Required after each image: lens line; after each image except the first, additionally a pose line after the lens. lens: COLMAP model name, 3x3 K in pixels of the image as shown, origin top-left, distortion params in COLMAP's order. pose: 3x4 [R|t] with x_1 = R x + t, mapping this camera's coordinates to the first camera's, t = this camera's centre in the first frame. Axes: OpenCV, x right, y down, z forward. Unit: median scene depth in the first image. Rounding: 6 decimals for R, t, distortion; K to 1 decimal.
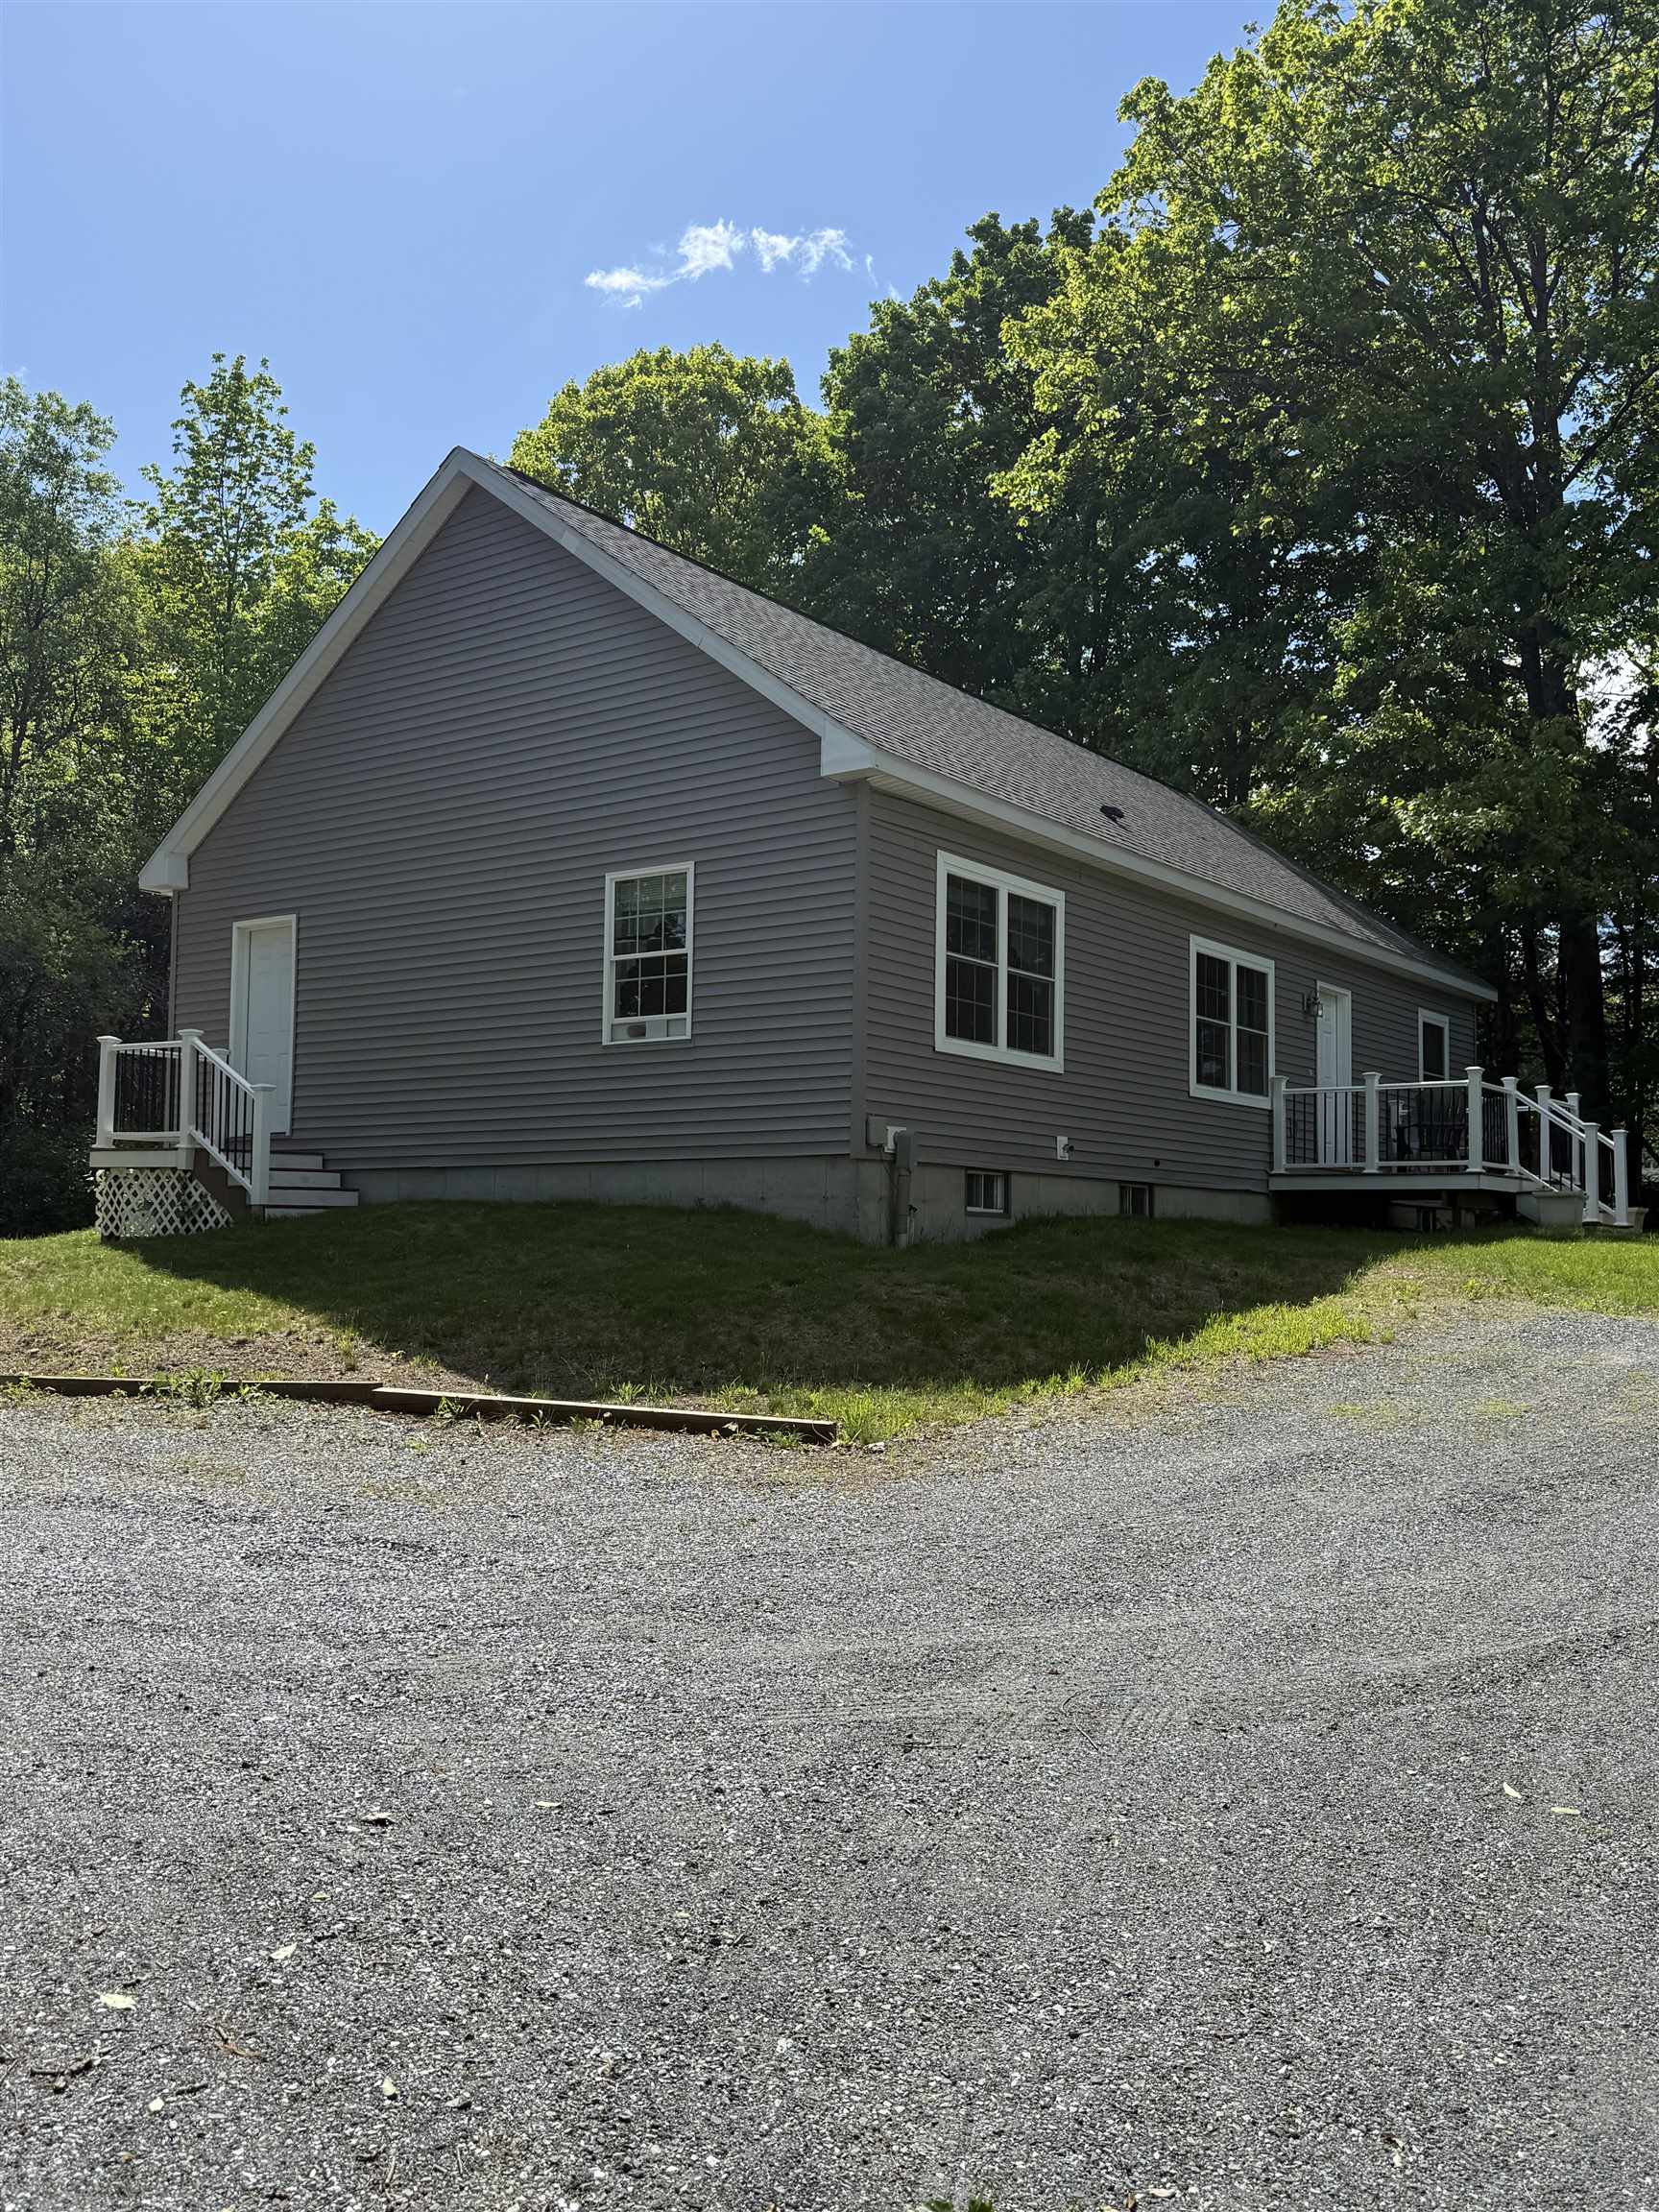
lens RADIAL K [[1871.1, 0, 829.5], [0, 1871.1, 1106.0], [0, 0, 1]] dist [0.080559, 0.000325]
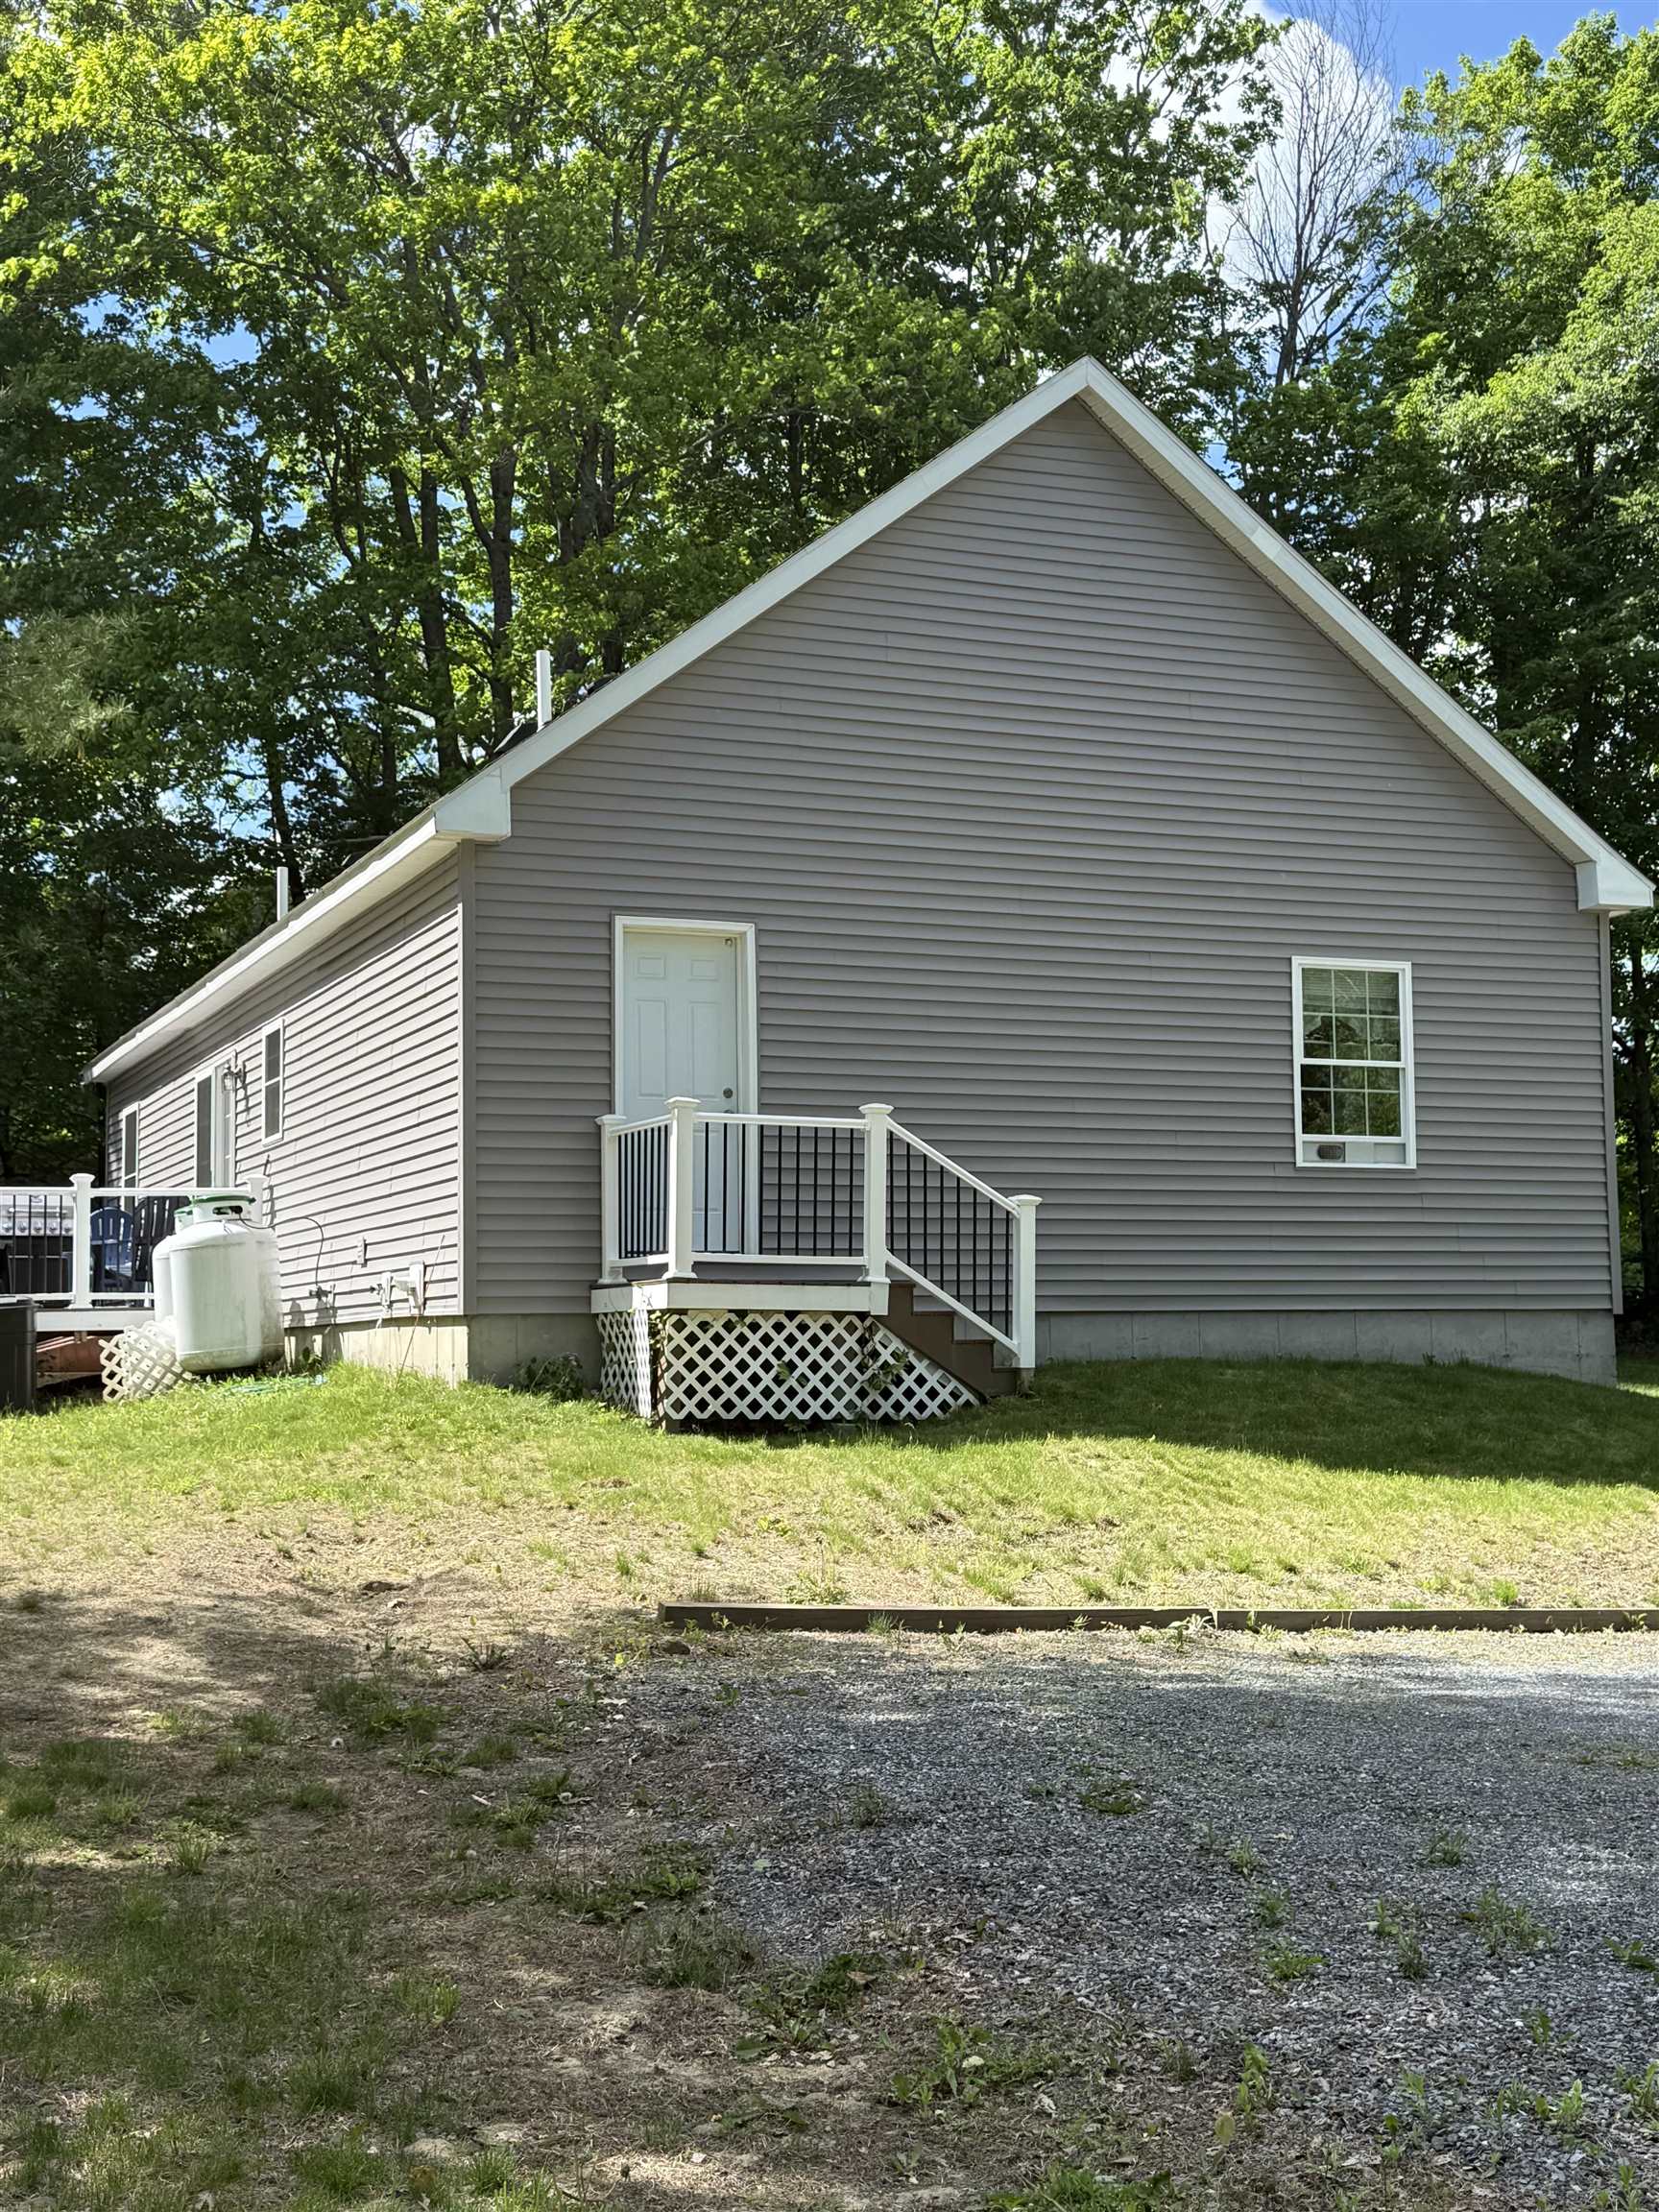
lens RADIAL K [[2757.2, 0, 829.5], [0, 2757.2, 1106.0], [0, 0, 1]] dist [0.007446, 0.005990]
pose [[0.539816, 0.065791, 0.839208, -1.170232], [-0.044440, 0.997778, -0.049636, 0.009288], [-0.840609, -0.010500, 0.541541, 0.493202]]
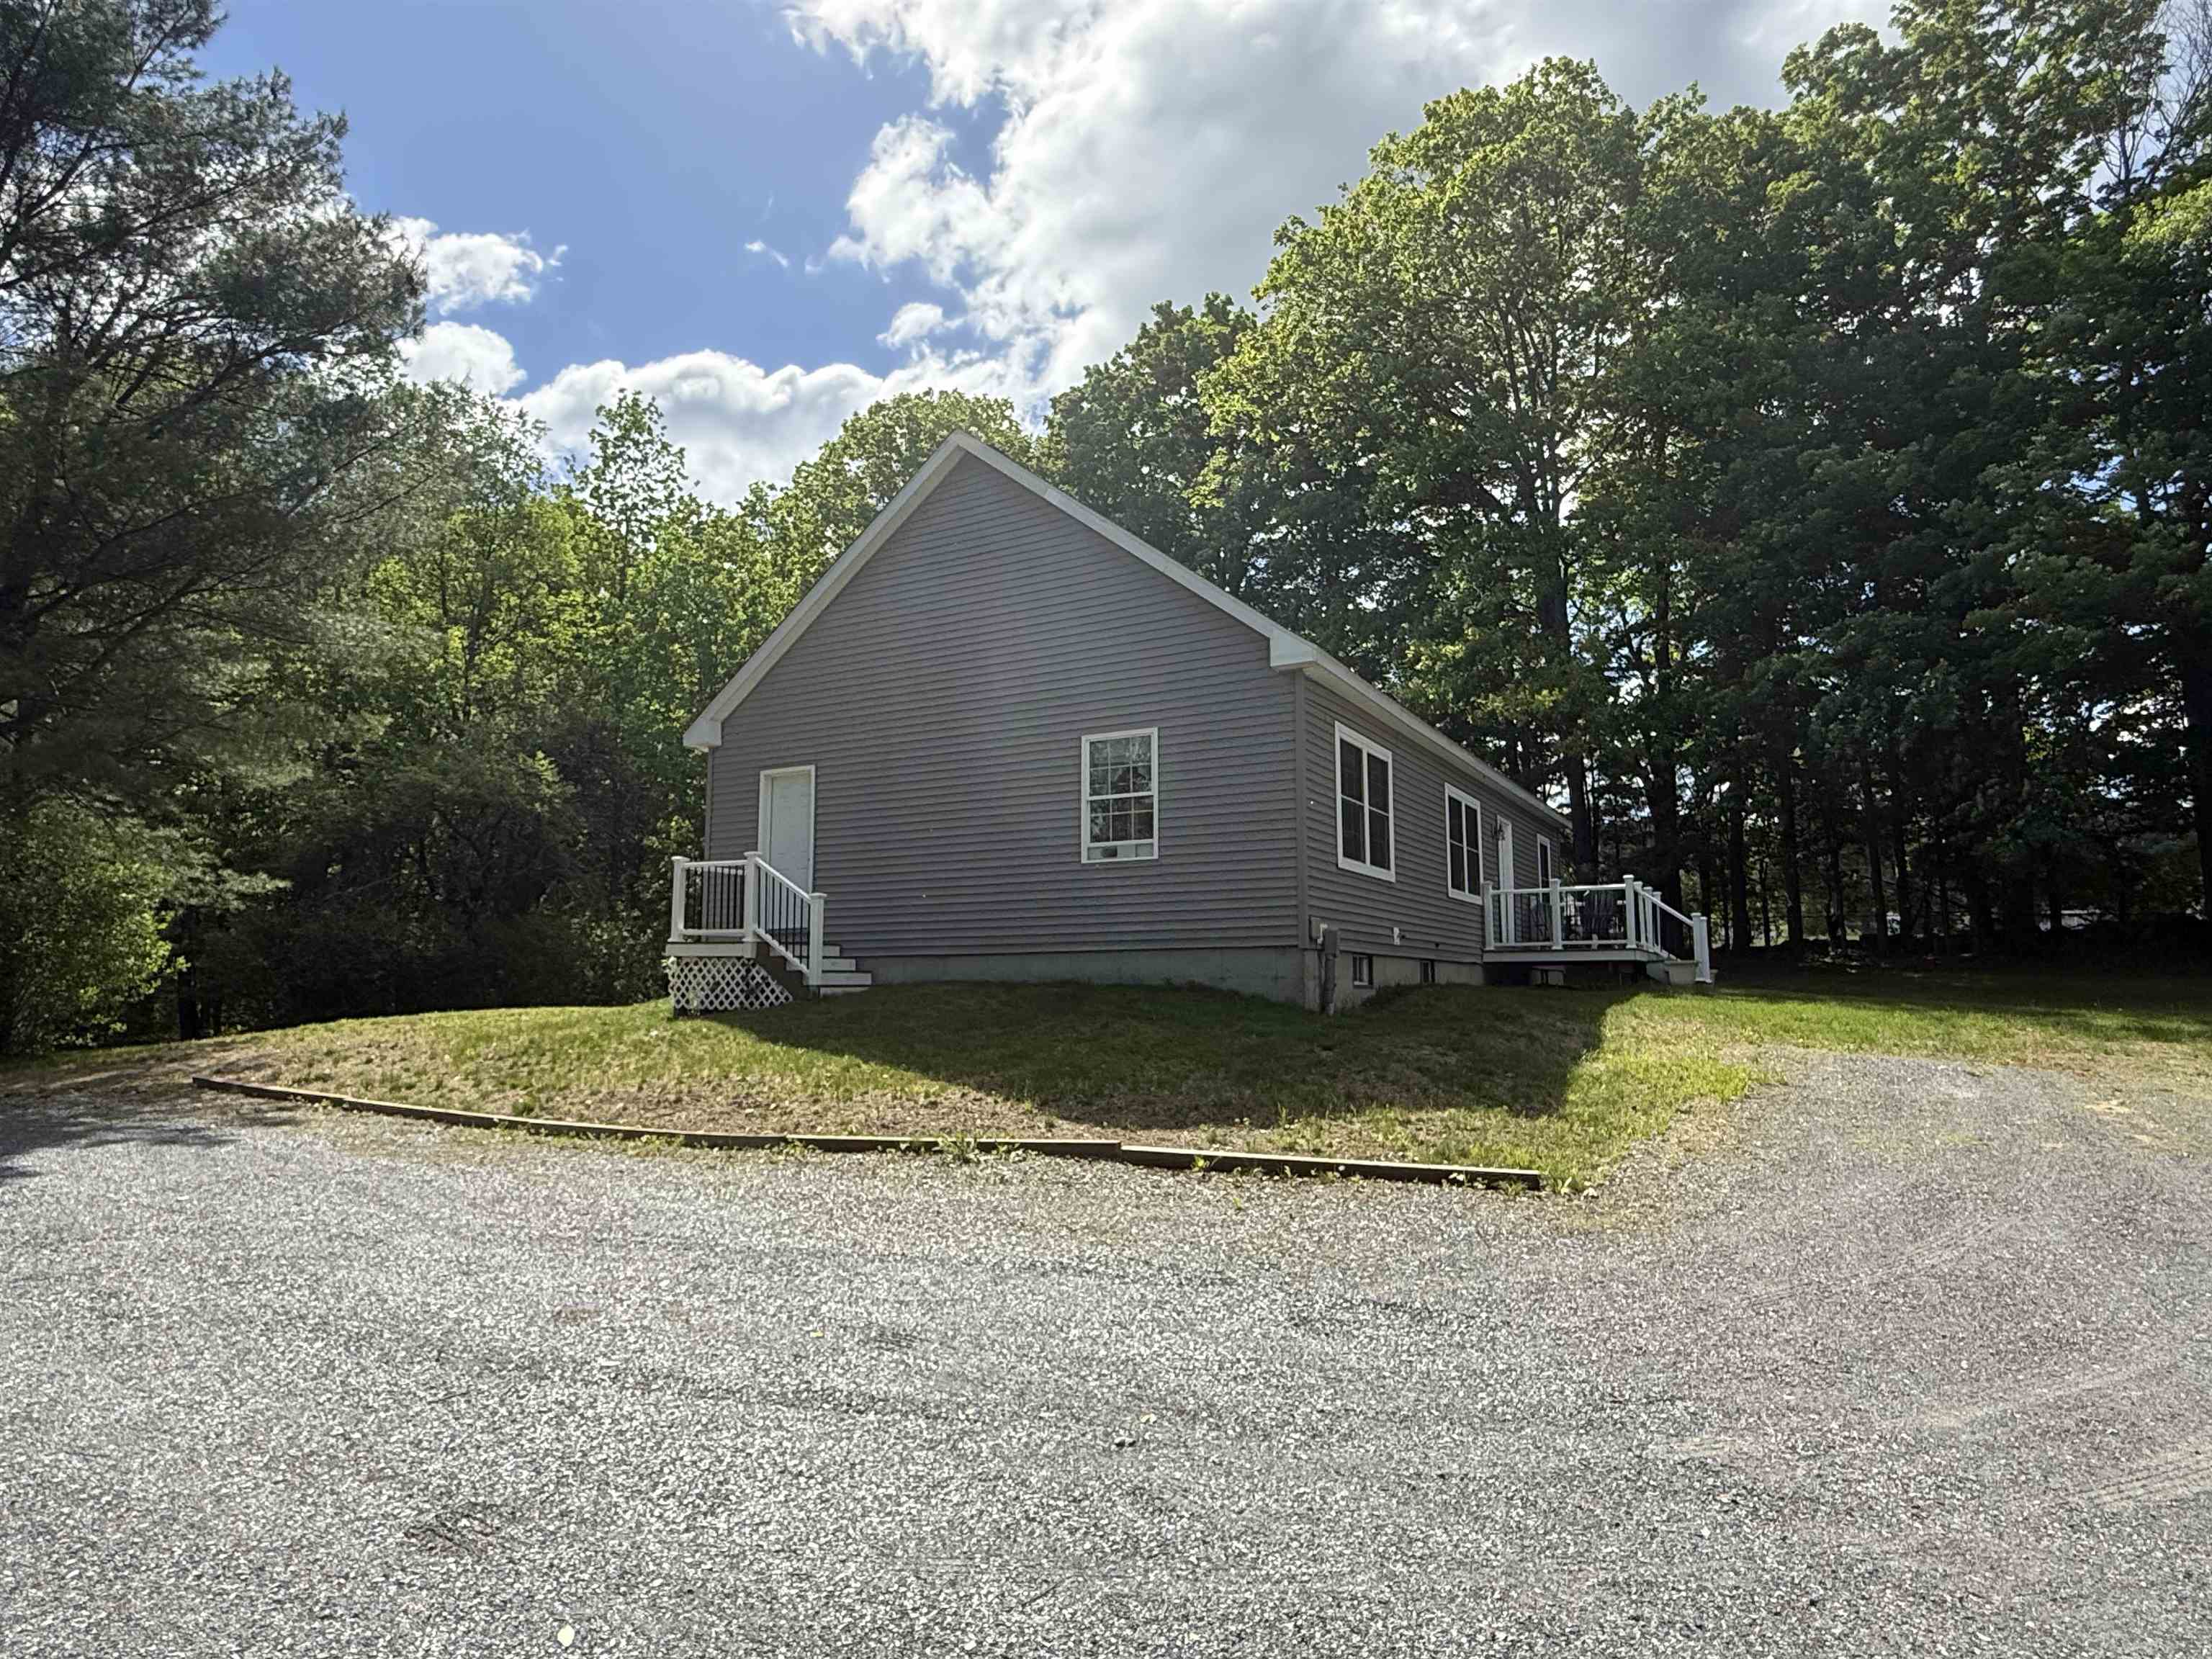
lens RADIAL K [[1266.1, 0, 1107.8], [0, 1266.1, 816.5], [0, 0, 1]] dist [-0.052664, -0.000184]
pose [[0.993408, 0.002533, 0.114607, -0.195048], [0.004703, 0.998014, -0.062824, -0.008440], [-0.114538, 0.062949, 0.991422, 0.095497]]
